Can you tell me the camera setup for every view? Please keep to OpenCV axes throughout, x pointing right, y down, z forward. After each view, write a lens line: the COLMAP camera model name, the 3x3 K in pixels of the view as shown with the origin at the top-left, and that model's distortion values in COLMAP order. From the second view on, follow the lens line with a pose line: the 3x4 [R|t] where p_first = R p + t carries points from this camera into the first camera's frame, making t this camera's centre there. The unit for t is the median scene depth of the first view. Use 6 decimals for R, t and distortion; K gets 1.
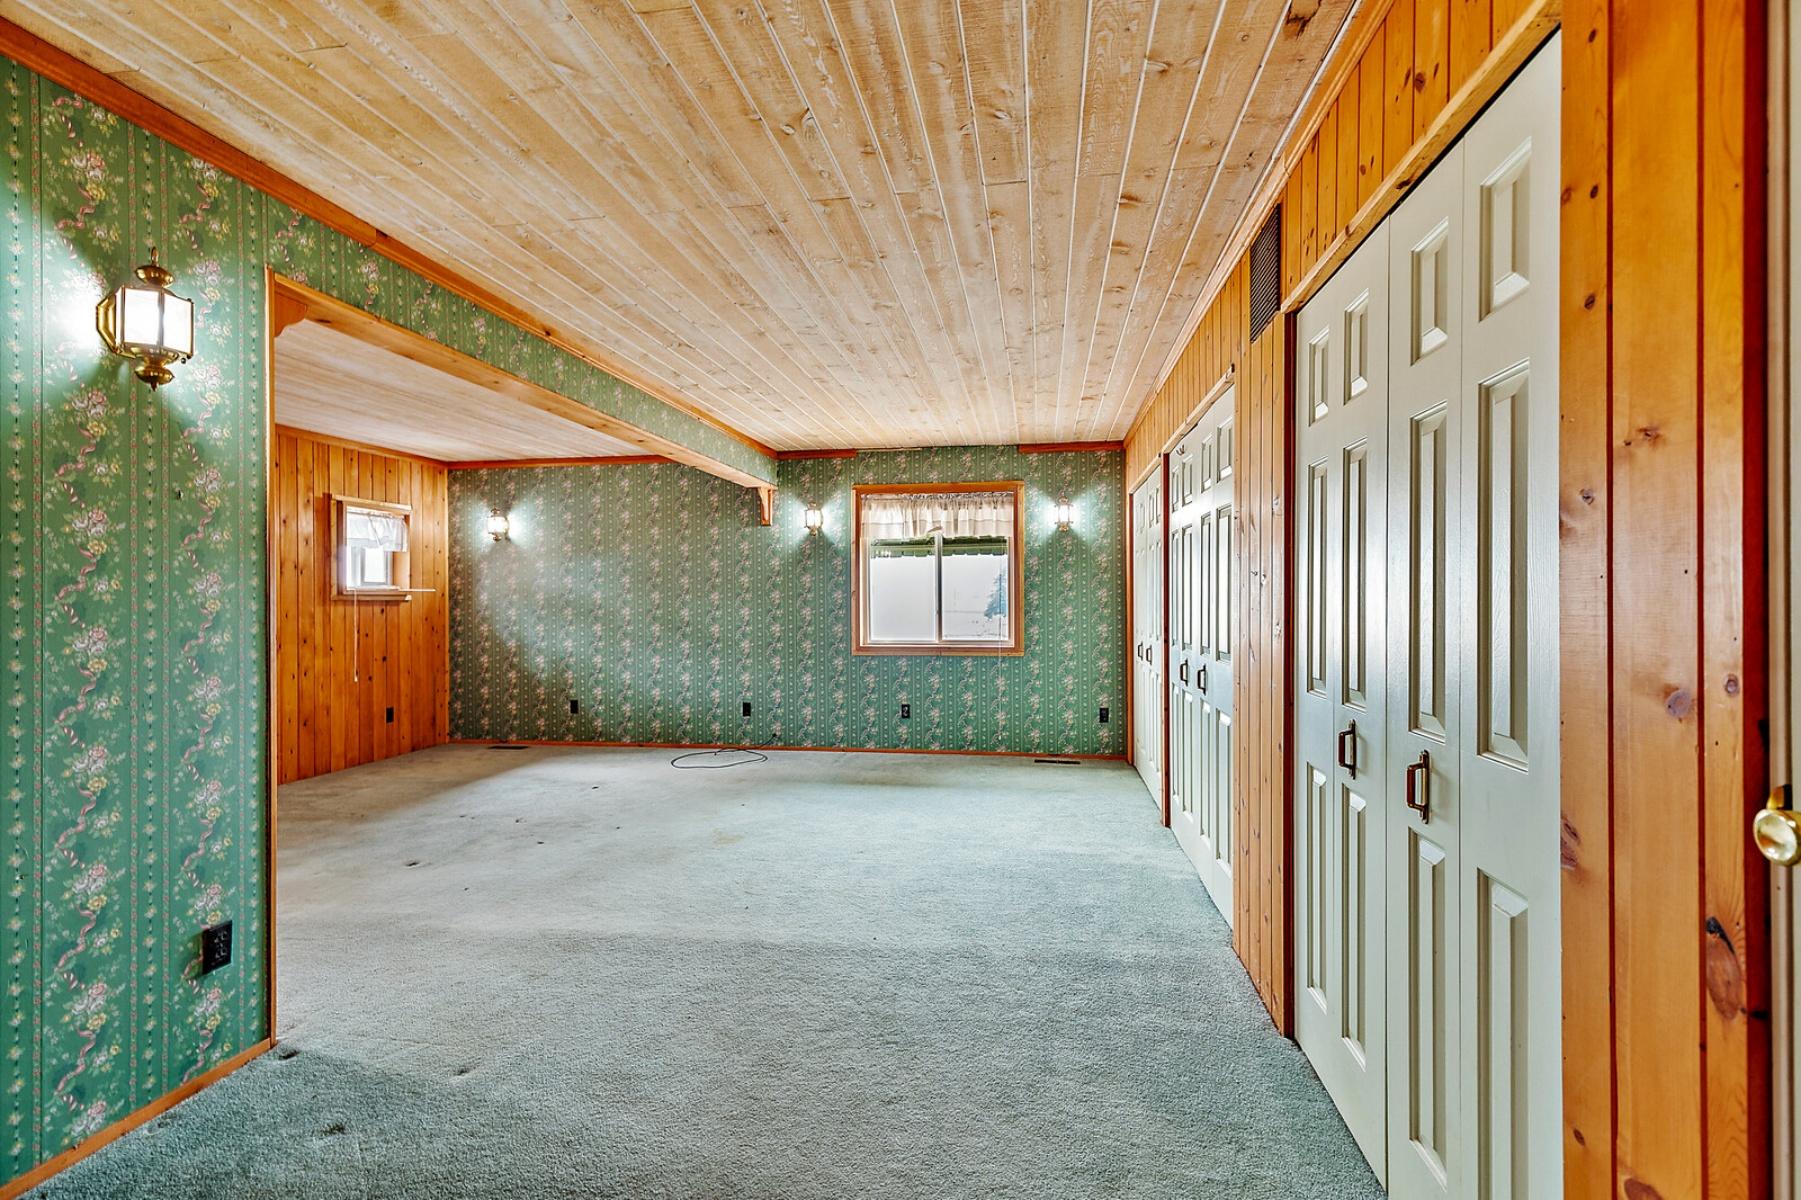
lens RADIAL K [[826.0, 0, 904.1], [0, 826.0, 601.4], [0, 0, 1]] dist [0.005862, -0.000490]
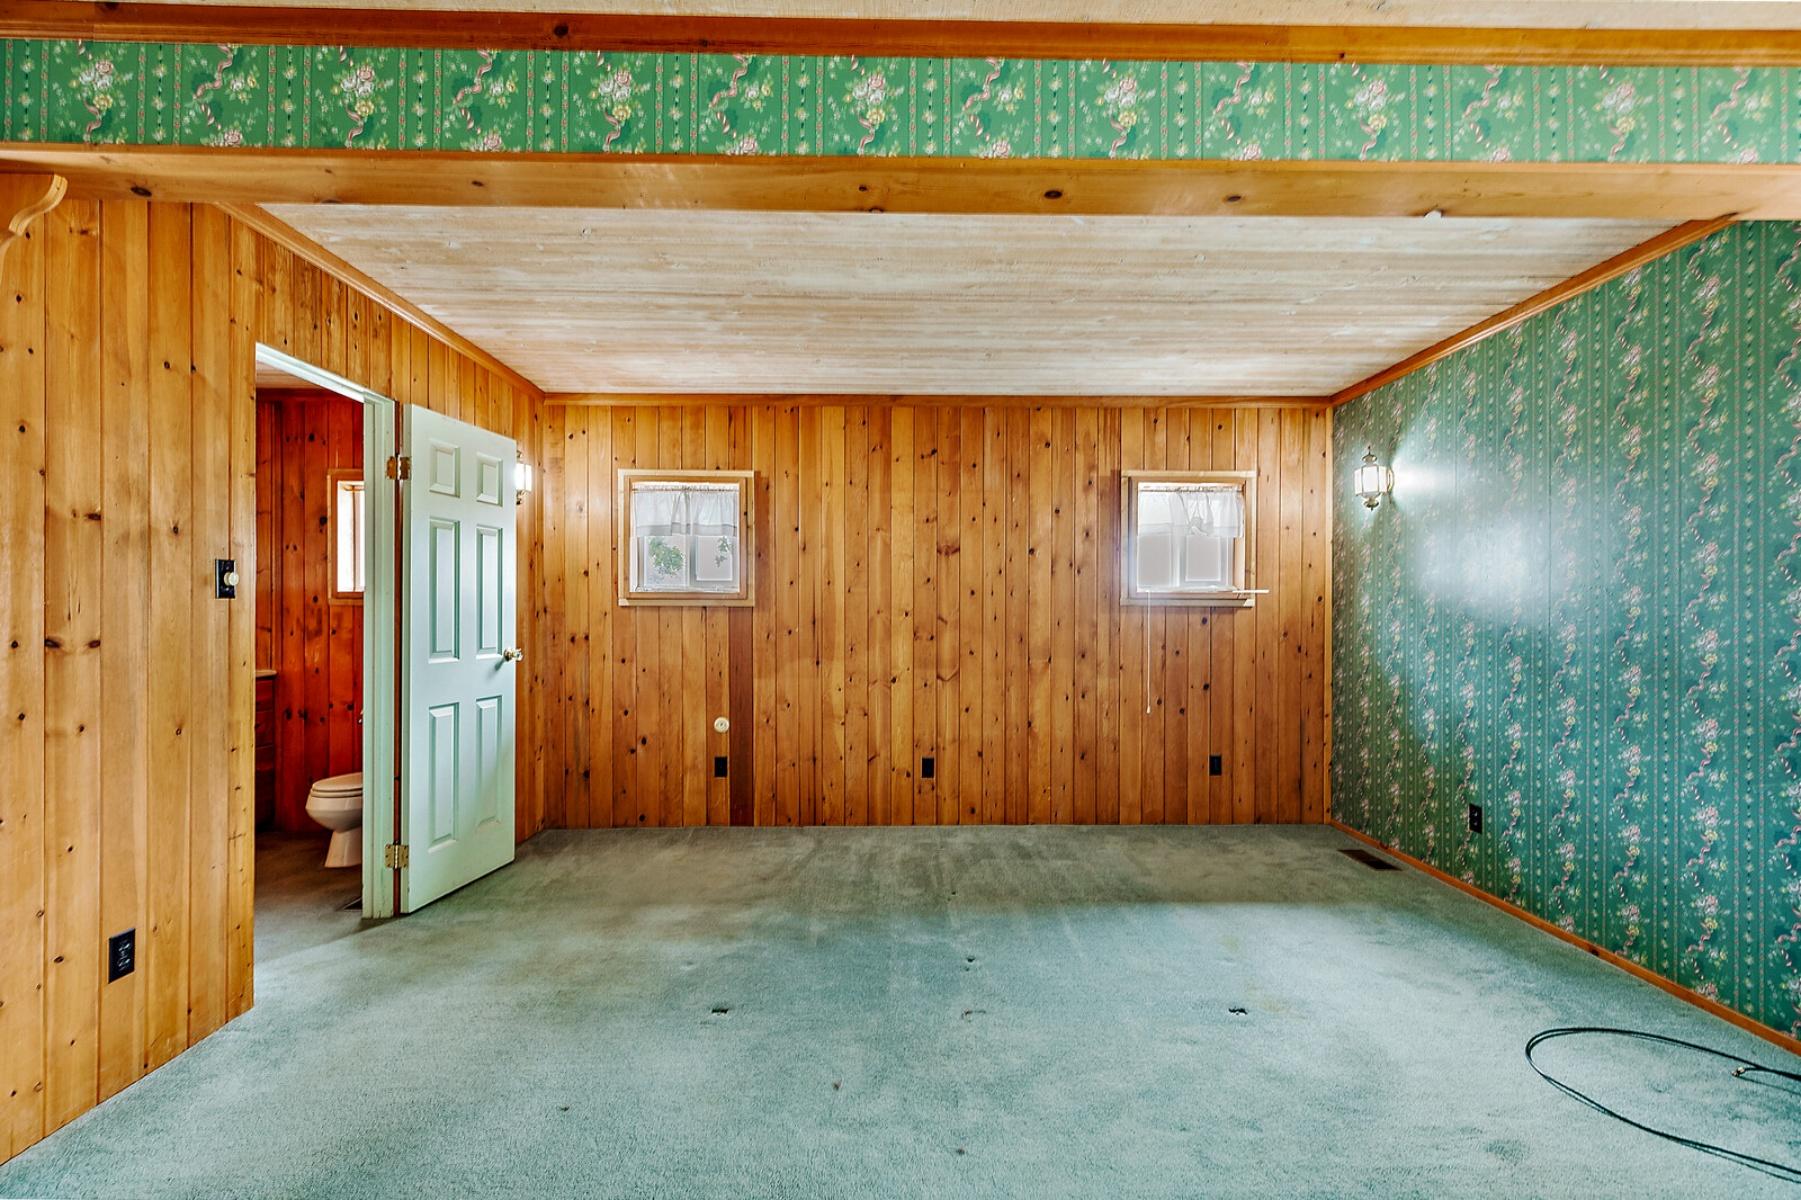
lens RADIAL K [[826.0, 0, 901.1], [0, 826.0, 609.9], [0, 0, 1]] dist [0.005862, -0.000490]
pose [[0.171640, 0.006477, -0.985138, 0.040075], [-0.008094, 0.999954, 0.005164, 0.000464], [0.985126, 0.007088, 0.171684, 0.599995]]
